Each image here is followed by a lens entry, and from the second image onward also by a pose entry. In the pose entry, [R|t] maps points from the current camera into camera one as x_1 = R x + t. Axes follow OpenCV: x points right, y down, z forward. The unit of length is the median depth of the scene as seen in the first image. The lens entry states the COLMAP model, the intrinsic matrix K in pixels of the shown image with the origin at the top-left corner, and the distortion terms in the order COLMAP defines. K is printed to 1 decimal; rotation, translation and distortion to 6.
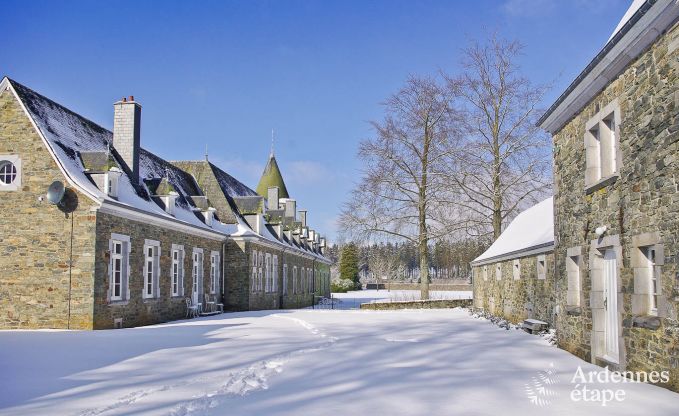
lens RADIAL K [[582.9, 0, 335.4], [0, 582.9, 241.3], [0, 0, 1]] dist [0.020834, 0.000591]
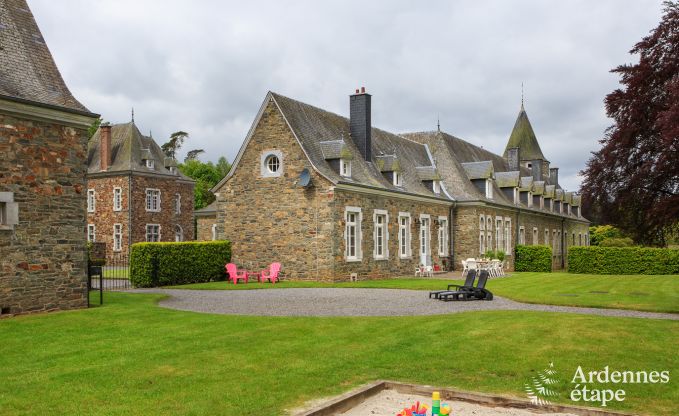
lens RADIAL K [[651.1, 0, 335.9], [0, 651.1, 236.6], [0, 0, 1]] dist [-0.045291, 0.000000]
pose [[0.906924, -0.010269, -0.421170, 0.188161], [0.034719, 0.998124, 0.050424, -0.019745], [0.419862, -0.060353, 0.905579, -0.286522]]
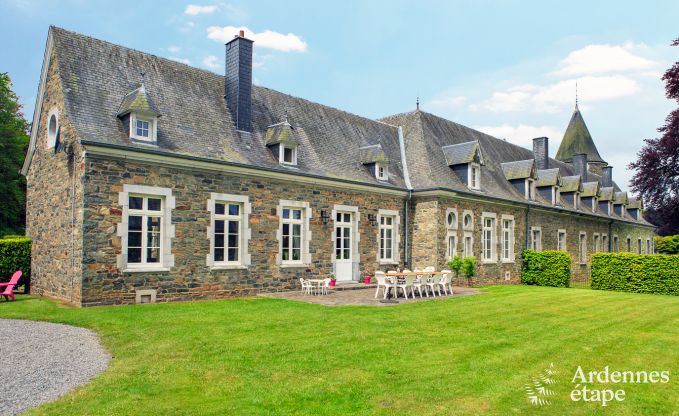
lens RADIAL K [[459.5, 0, 351.9], [0, 459.5, 236.3], [0, 0, 1]] dist [-0.029583, 0.007249]
pose [[0.765594, -0.009922, -0.643247, 0.254457], [0.037097, 0.998898, 0.028745, 0.050225], [0.642253, -0.045869, 0.765119, 0.705604]]
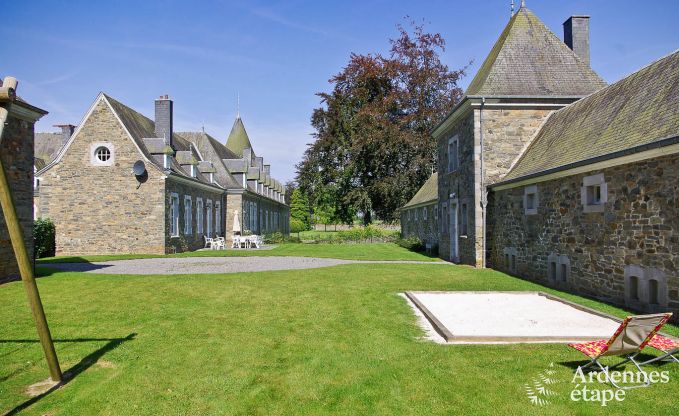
lens RADIAL K [[574.4, 0, 339.5], [0, 574.4, 207.8], [0, 0, 1]] dist [-0.019043, -0.001437]
pose [[0.994257, -0.008297, 0.106696, -0.097397], [0.003827, 0.999109, 0.042034, -0.035163], [-0.106949, -0.041384, 0.993403, -0.567145]]
